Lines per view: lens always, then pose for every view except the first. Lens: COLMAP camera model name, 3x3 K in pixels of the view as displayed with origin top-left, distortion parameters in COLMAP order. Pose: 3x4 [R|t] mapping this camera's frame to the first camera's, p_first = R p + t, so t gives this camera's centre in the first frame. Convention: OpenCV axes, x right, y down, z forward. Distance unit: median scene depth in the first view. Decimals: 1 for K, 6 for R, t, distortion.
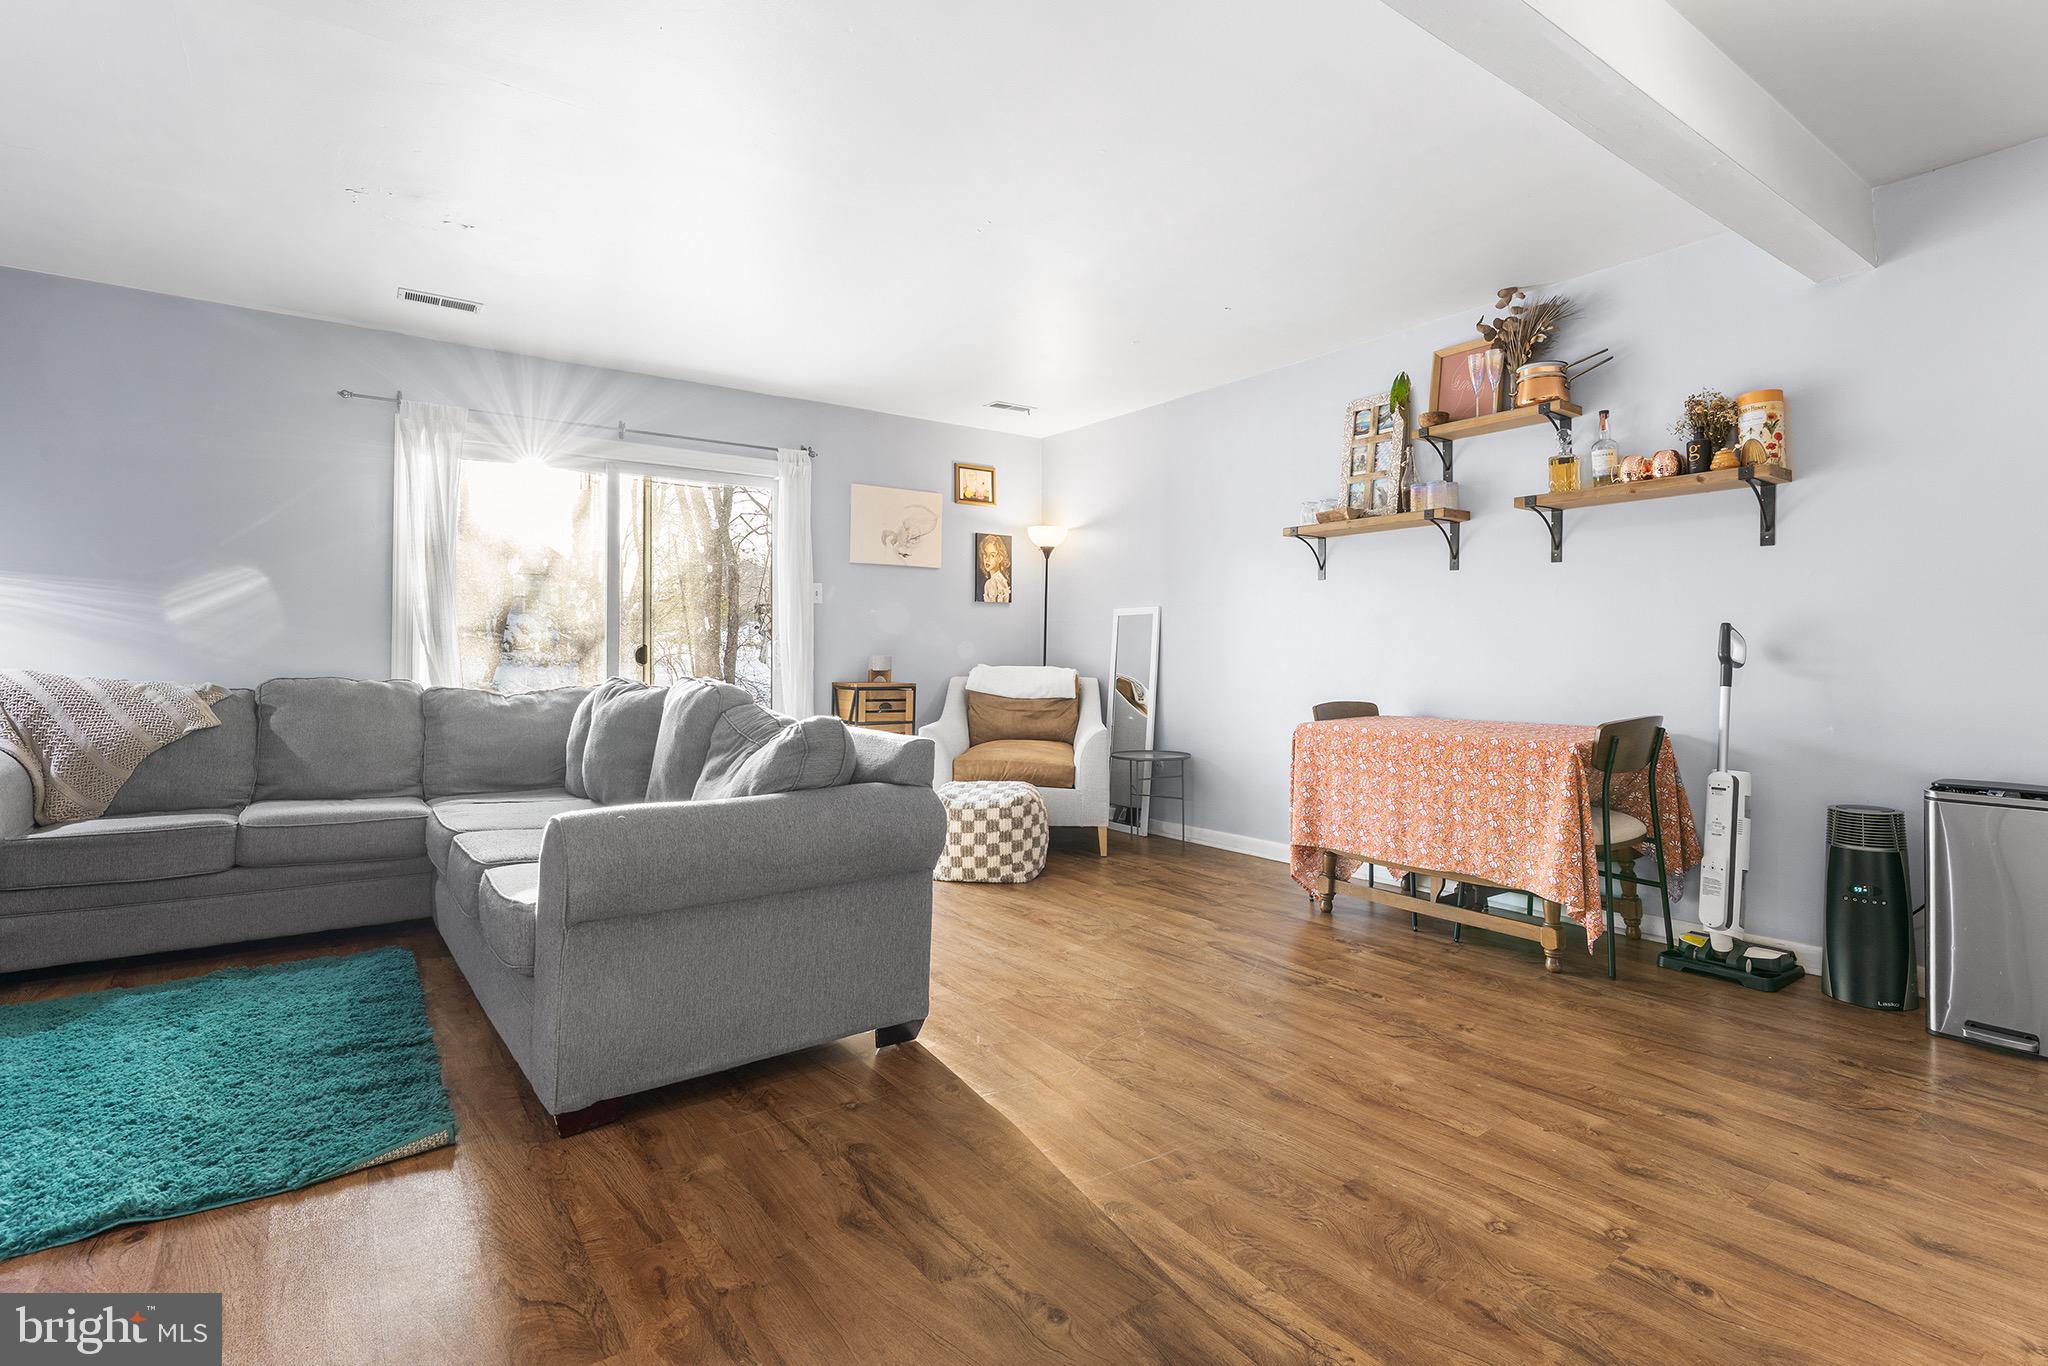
lens RADIAL K [[952.7, 0, 1029.9], [0, 952.7, 690.9], [0, 0, 1]] dist [0.008281, -0.001042]
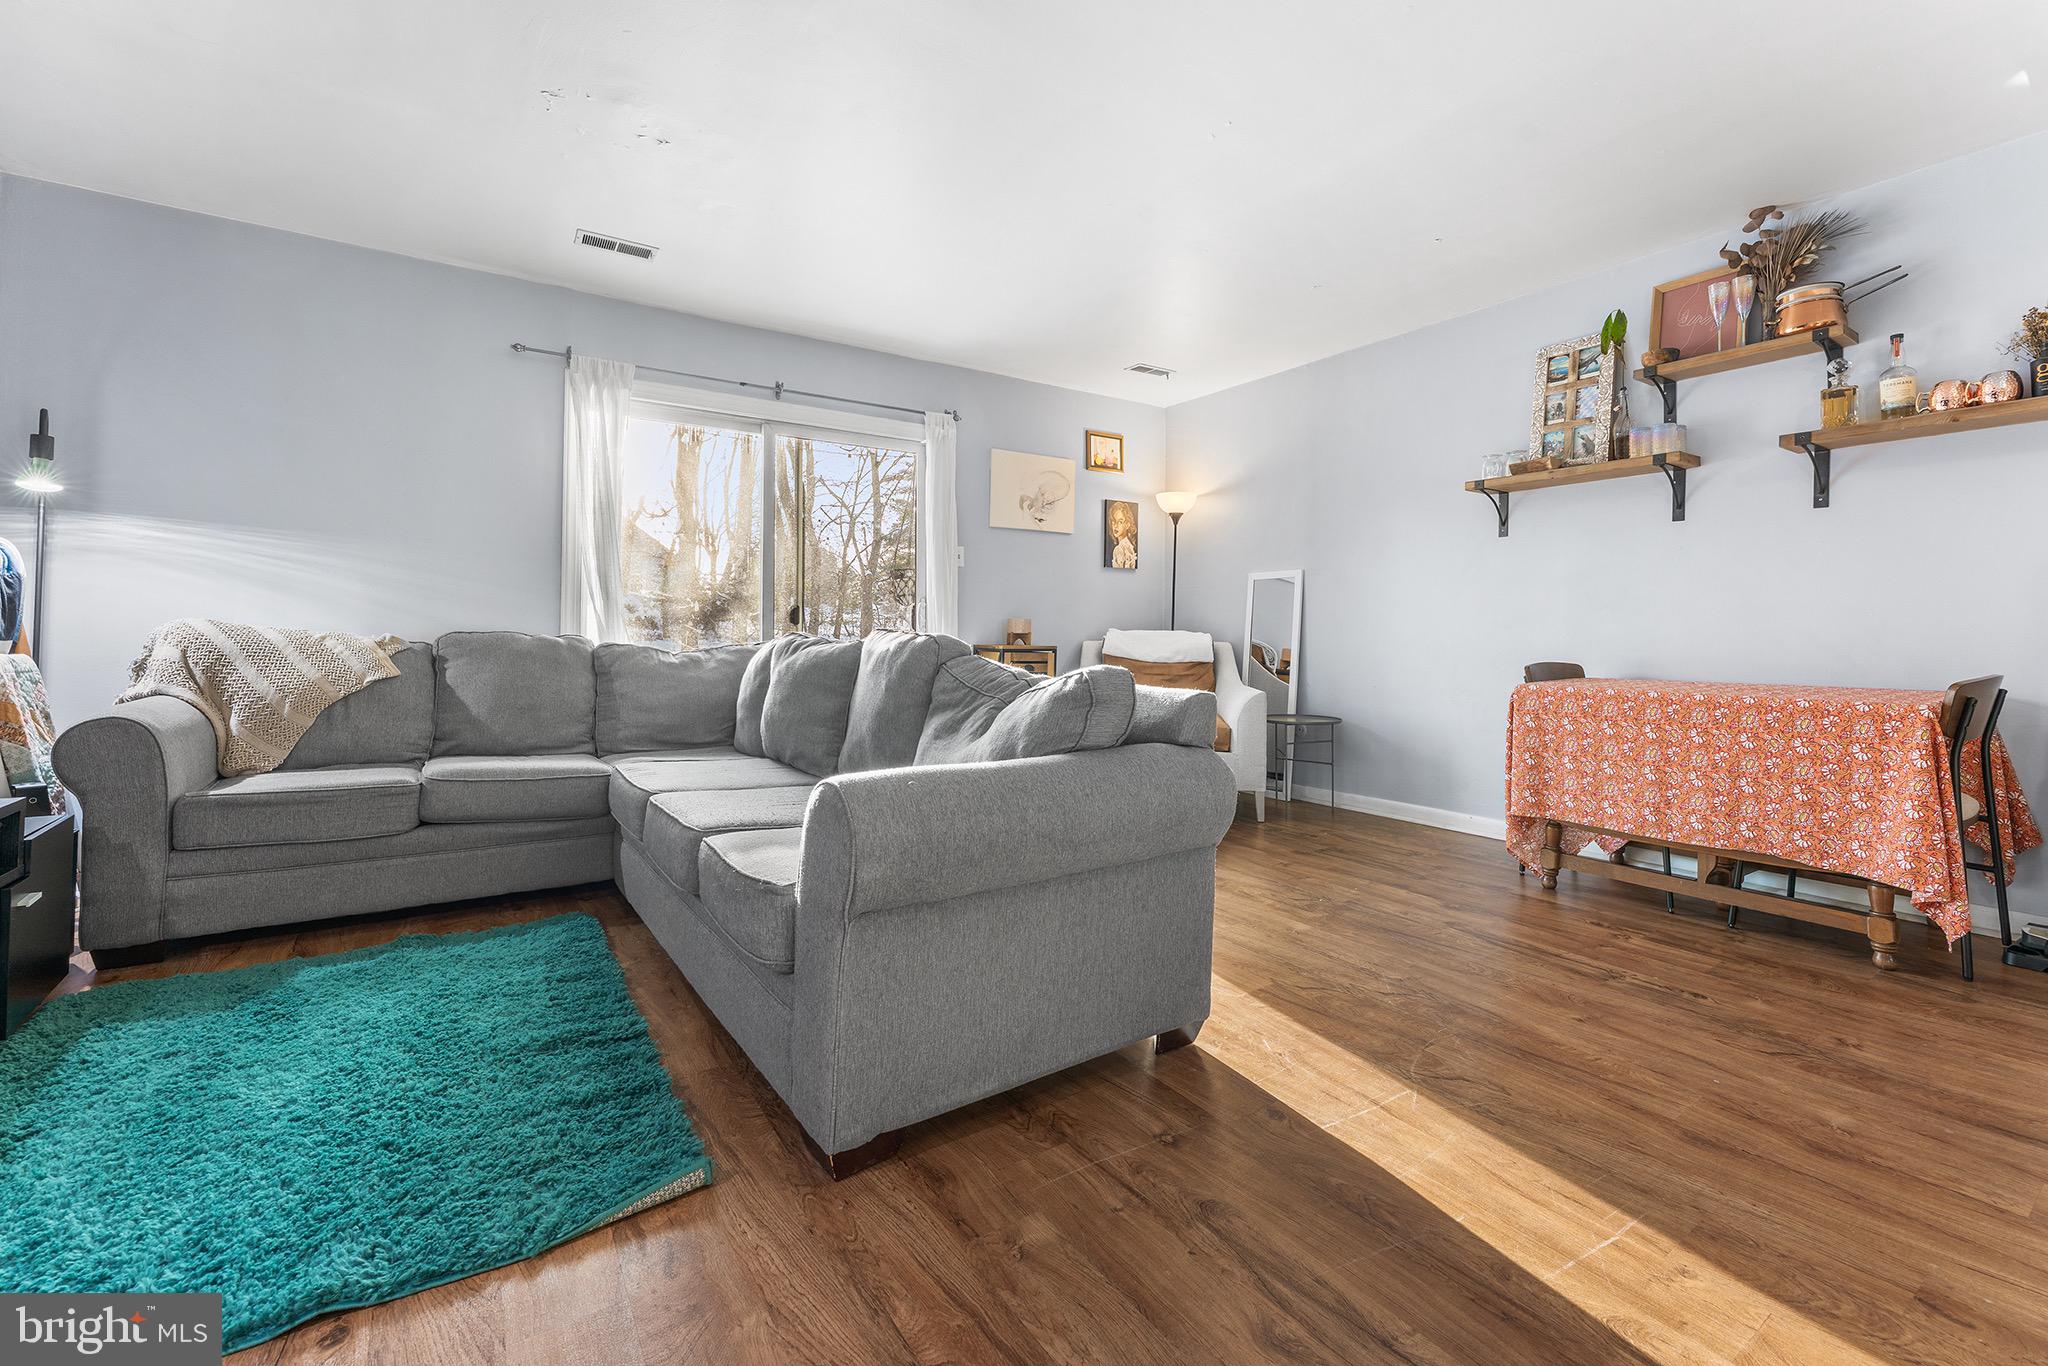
lens RADIAL K [[838.3, 0, 1021.1], [0, 838.3, 665.9], [0, 0, 1]] dist [0.006974, -0.001348]
pose [[0.999048, 0.004931, -0.043335, -0.182971], [-0.004935, 0.999988, 0.000032, 0.020336], [0.043334, 0.000182, 0.999061, 0.179603]]
